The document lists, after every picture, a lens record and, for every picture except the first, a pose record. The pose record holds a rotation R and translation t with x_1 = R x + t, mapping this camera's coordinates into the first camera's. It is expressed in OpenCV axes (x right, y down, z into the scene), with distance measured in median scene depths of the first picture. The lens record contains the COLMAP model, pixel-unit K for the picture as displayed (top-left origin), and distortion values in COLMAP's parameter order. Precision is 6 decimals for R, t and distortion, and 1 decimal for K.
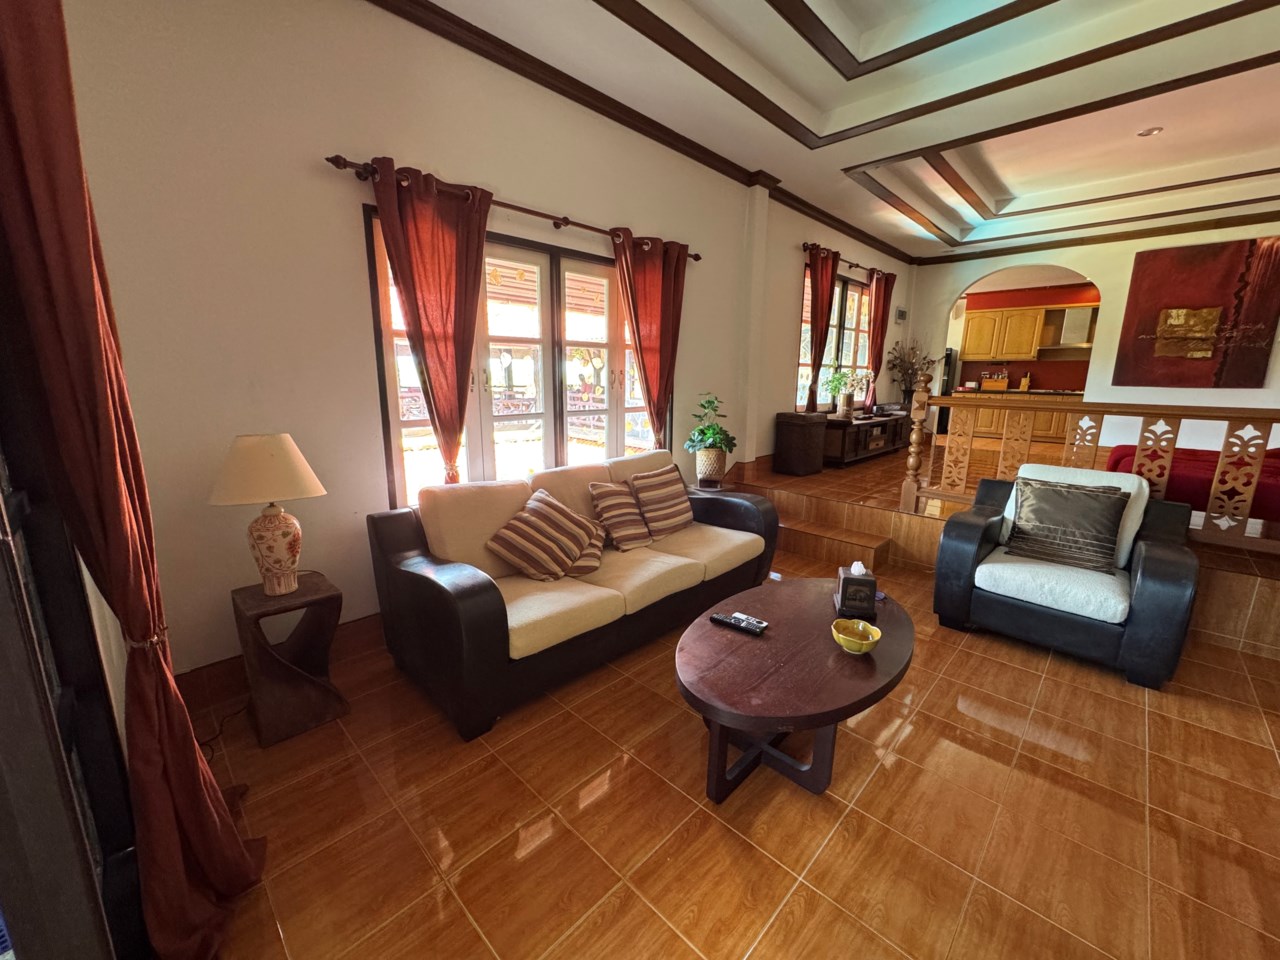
lens RADIAL K [[512.5, 0, 638.1], [0, 512.5, 481.5], [0, 0, 1]] dist [-0.002098, 0.000011]
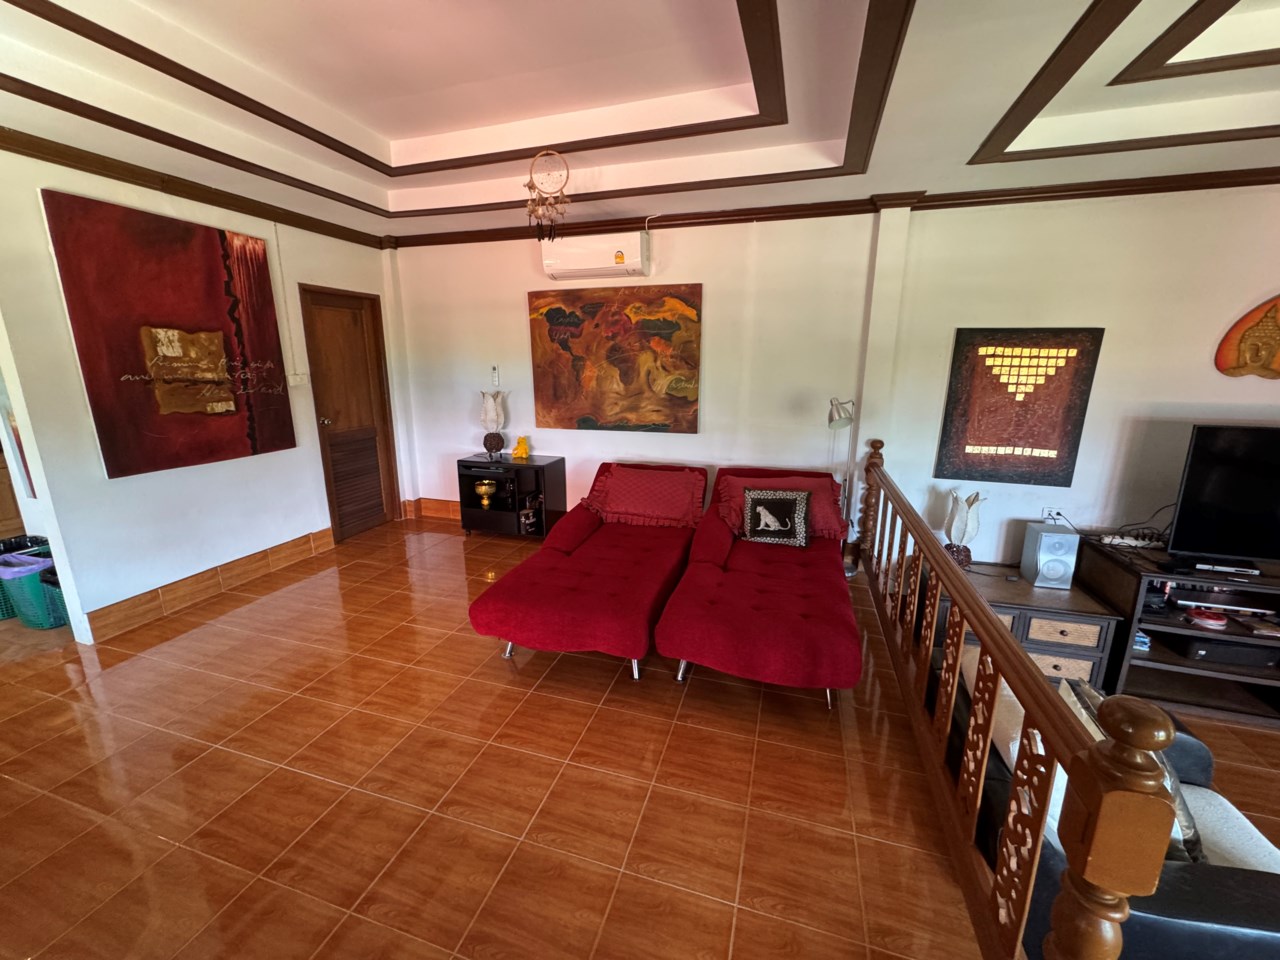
lens RADIAL K [[512.5, 0, 639.4], [0, 512.5, 480.1], [0, 0, 1]] dist [-0.002098, 0.000011]
pose [[-0.462285, -0.209882, 0.861535, 0.334008], [0.172948, 0.931585, 0.319748, -0.290885], [-0.869702, 0.296815, -0.394359, 0.874878]]
